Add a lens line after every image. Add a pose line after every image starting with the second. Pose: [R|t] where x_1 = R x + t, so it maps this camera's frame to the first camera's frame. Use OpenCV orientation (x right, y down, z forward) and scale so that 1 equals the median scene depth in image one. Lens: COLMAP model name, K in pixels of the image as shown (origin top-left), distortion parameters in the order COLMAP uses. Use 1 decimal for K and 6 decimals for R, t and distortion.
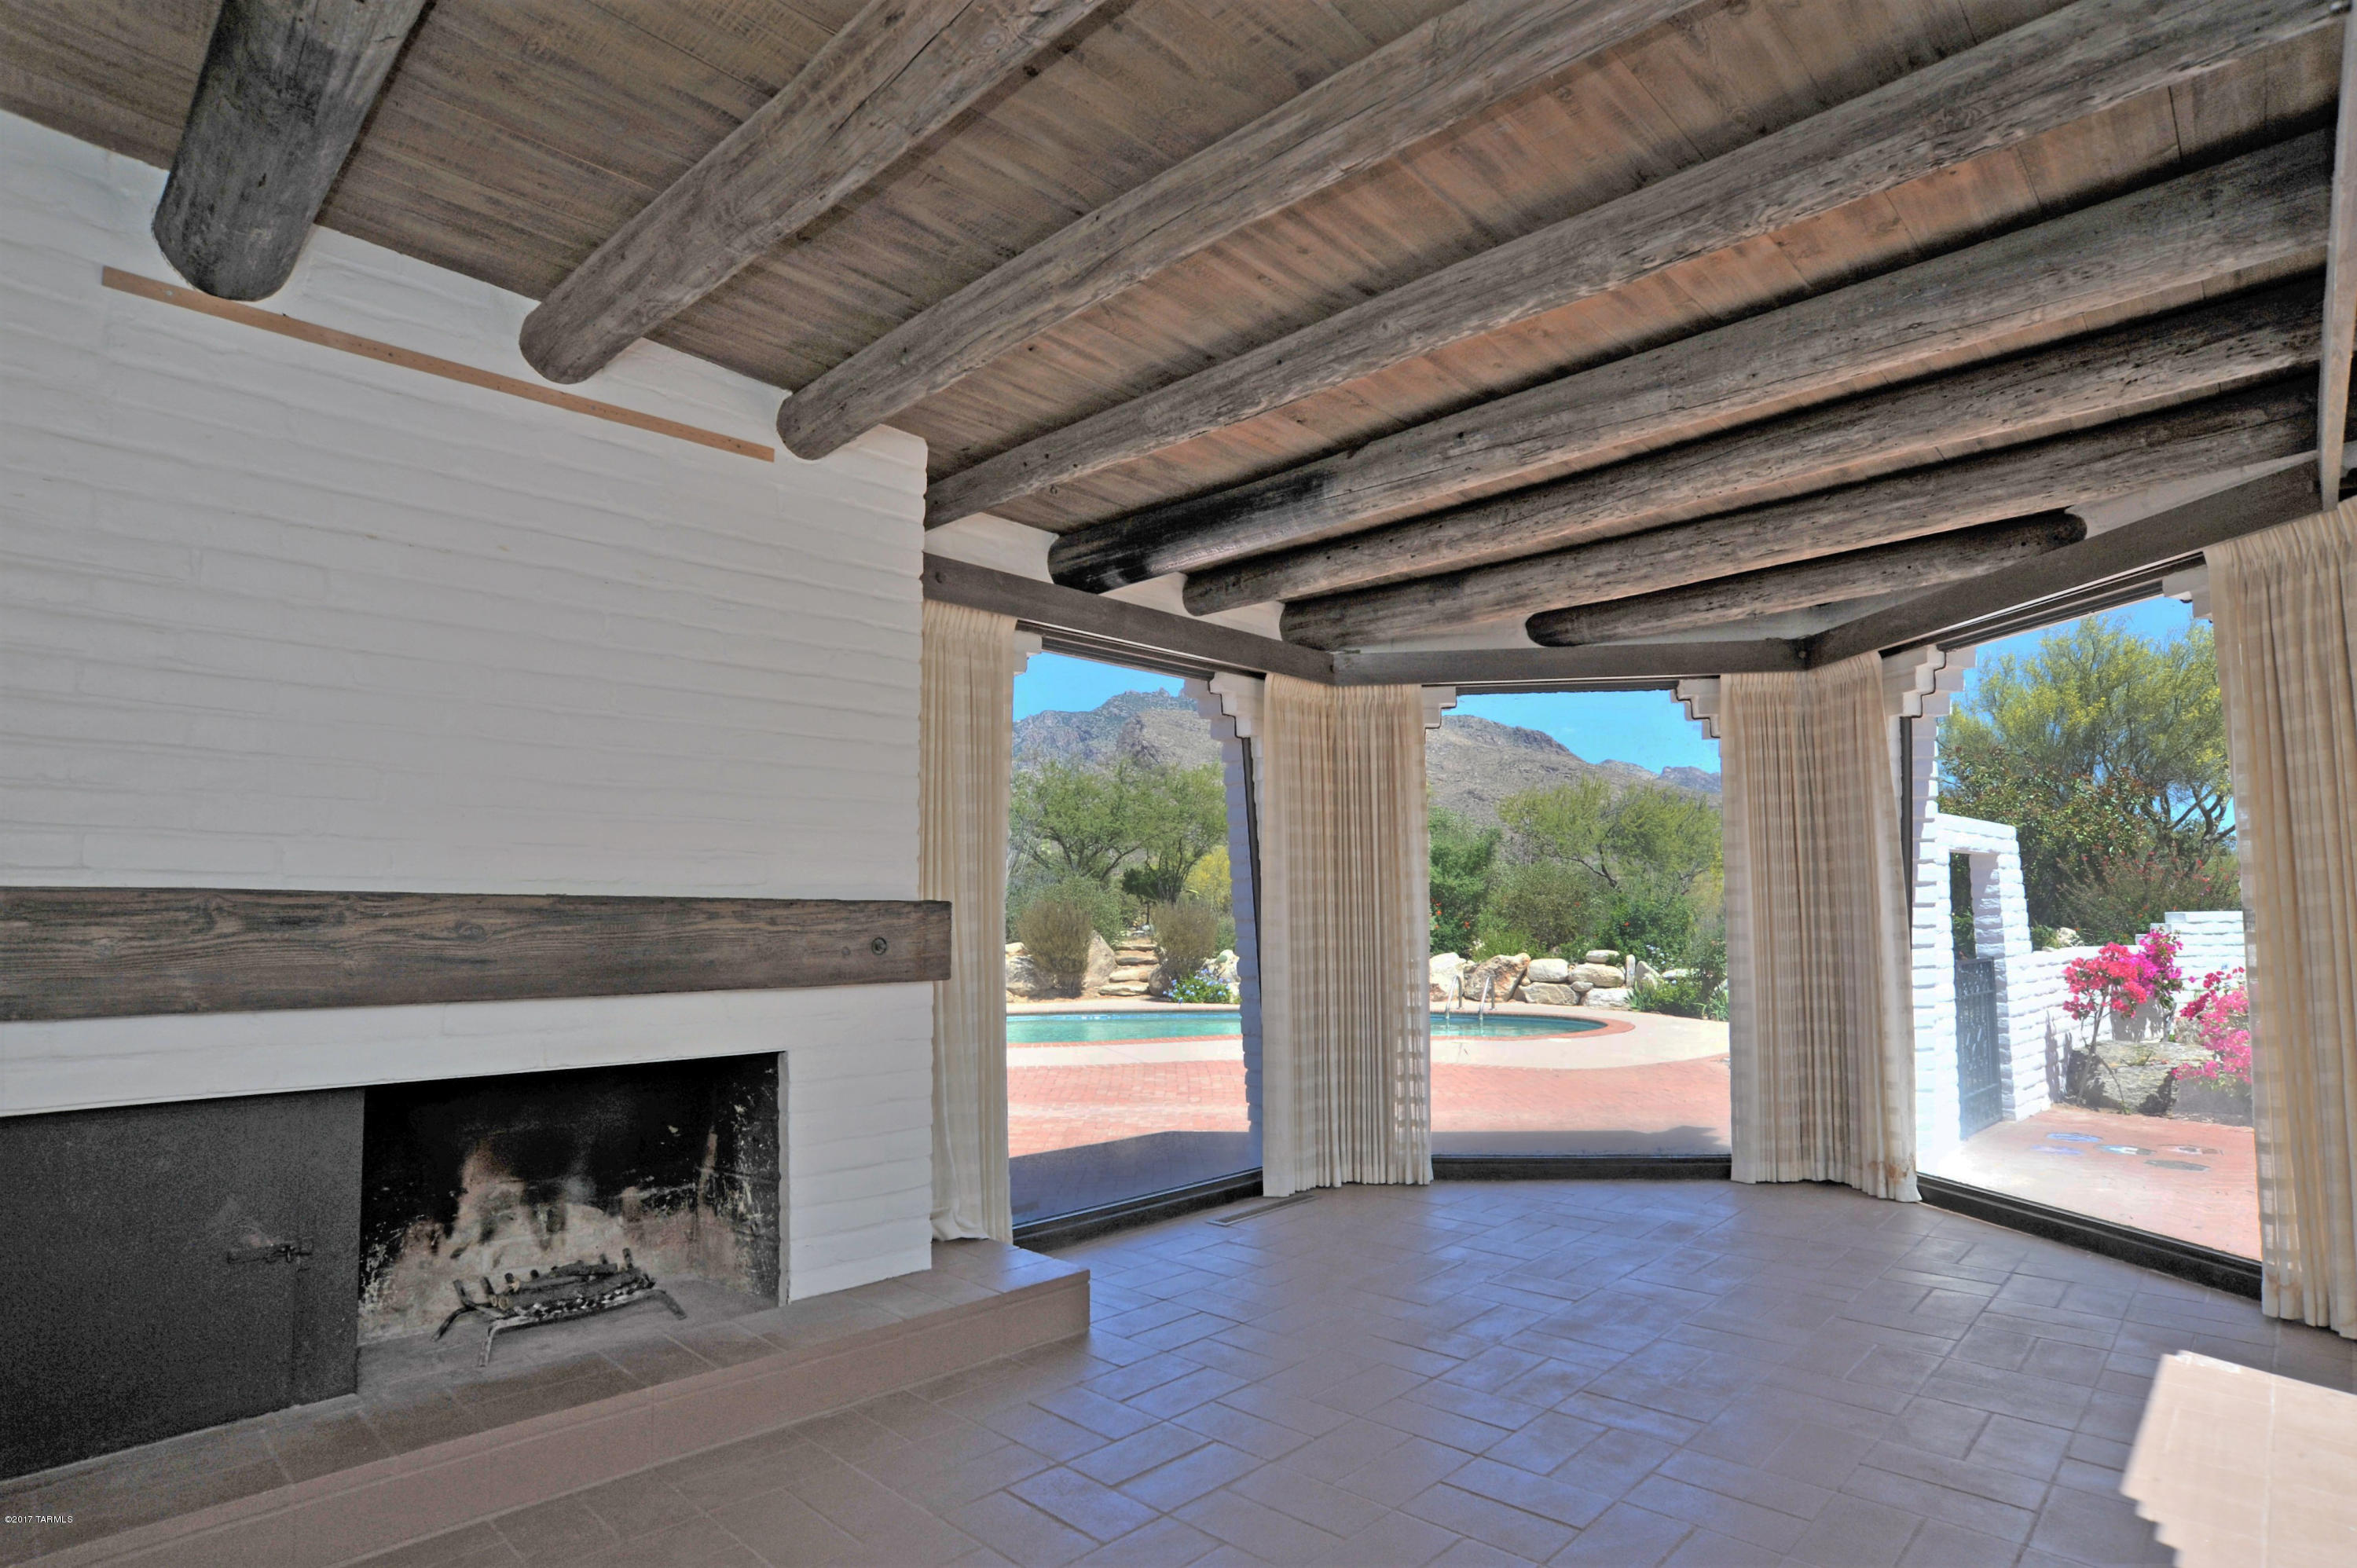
lens RADIAL K [[1250.6, 0, 1122.8], [0, 1250.6, 807.5], [0, 0, 1]] dist [-0.088181, 0.038394]
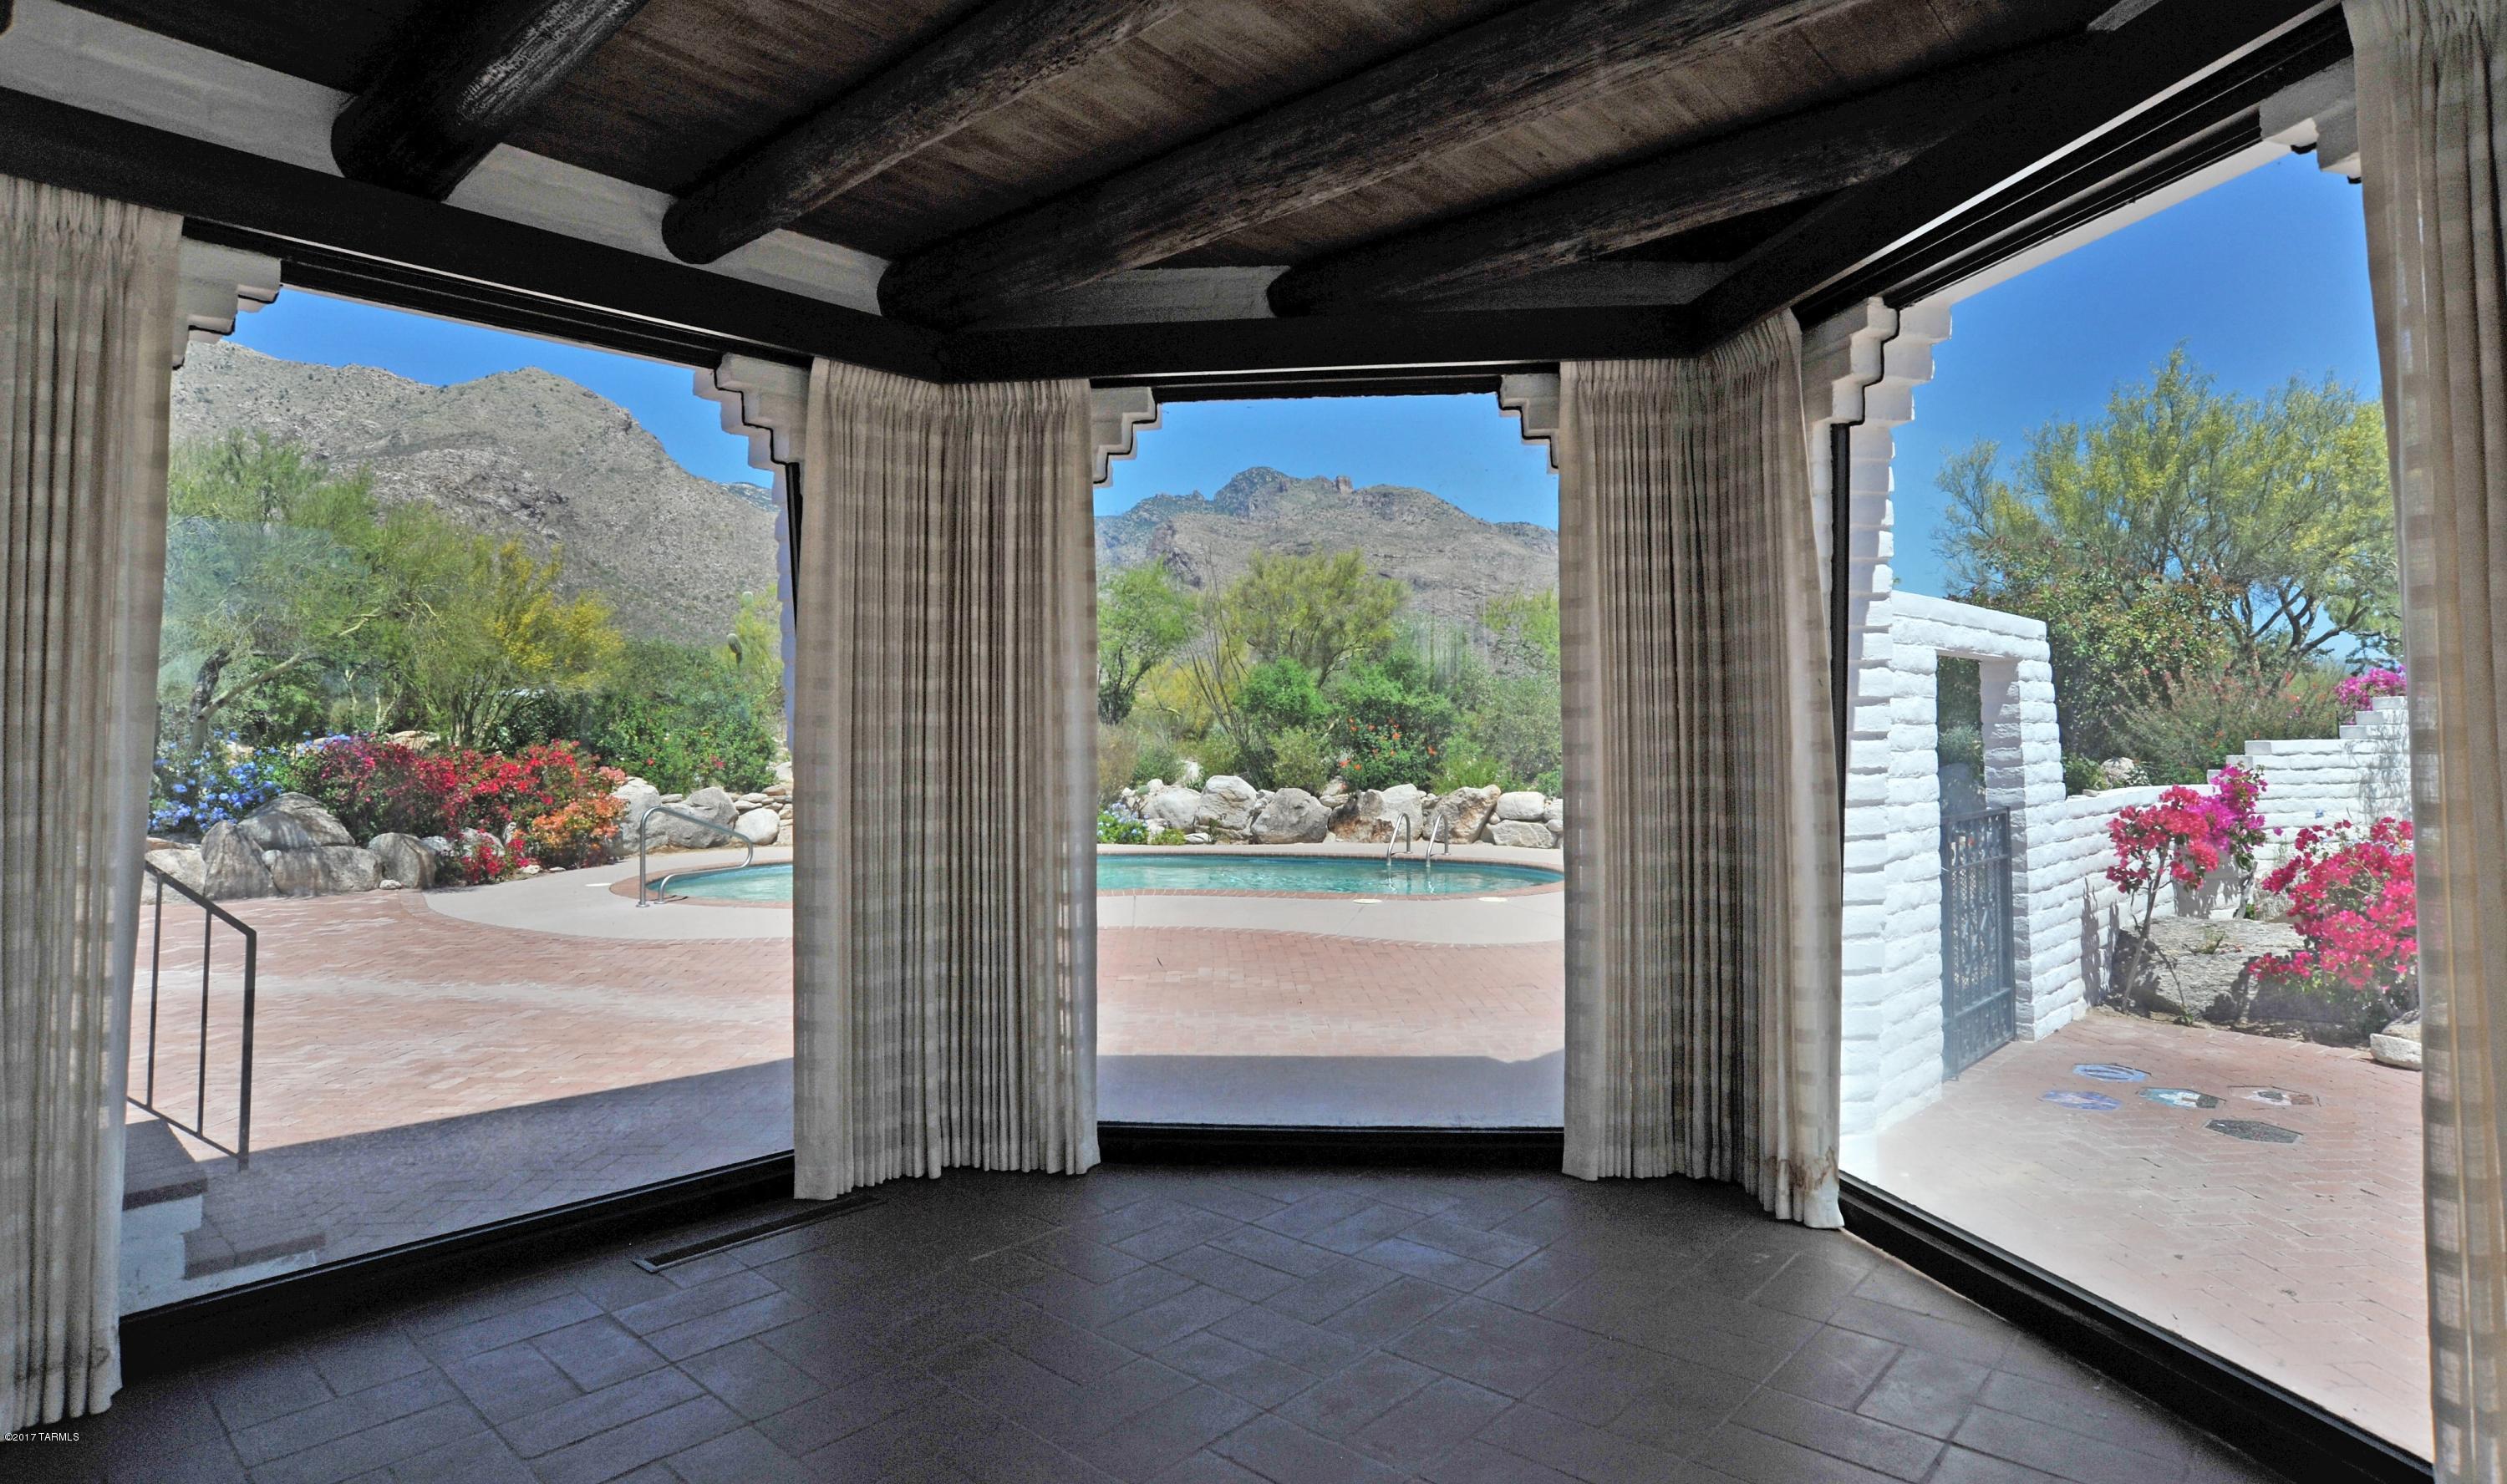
lens RADIAL K [[1298.8, 0, 1247.7], [0, 1298.8, 656.8], [0, 0, 1]] dist [-0.090519, 0.038327]
pose [[0.999106, 0.002506, 0.042193, 0.251998], [-0.003608, 0.999654, 0.026063, 0.019696], [-0.042113, -0.026192, 0.998769, 0.292470]]
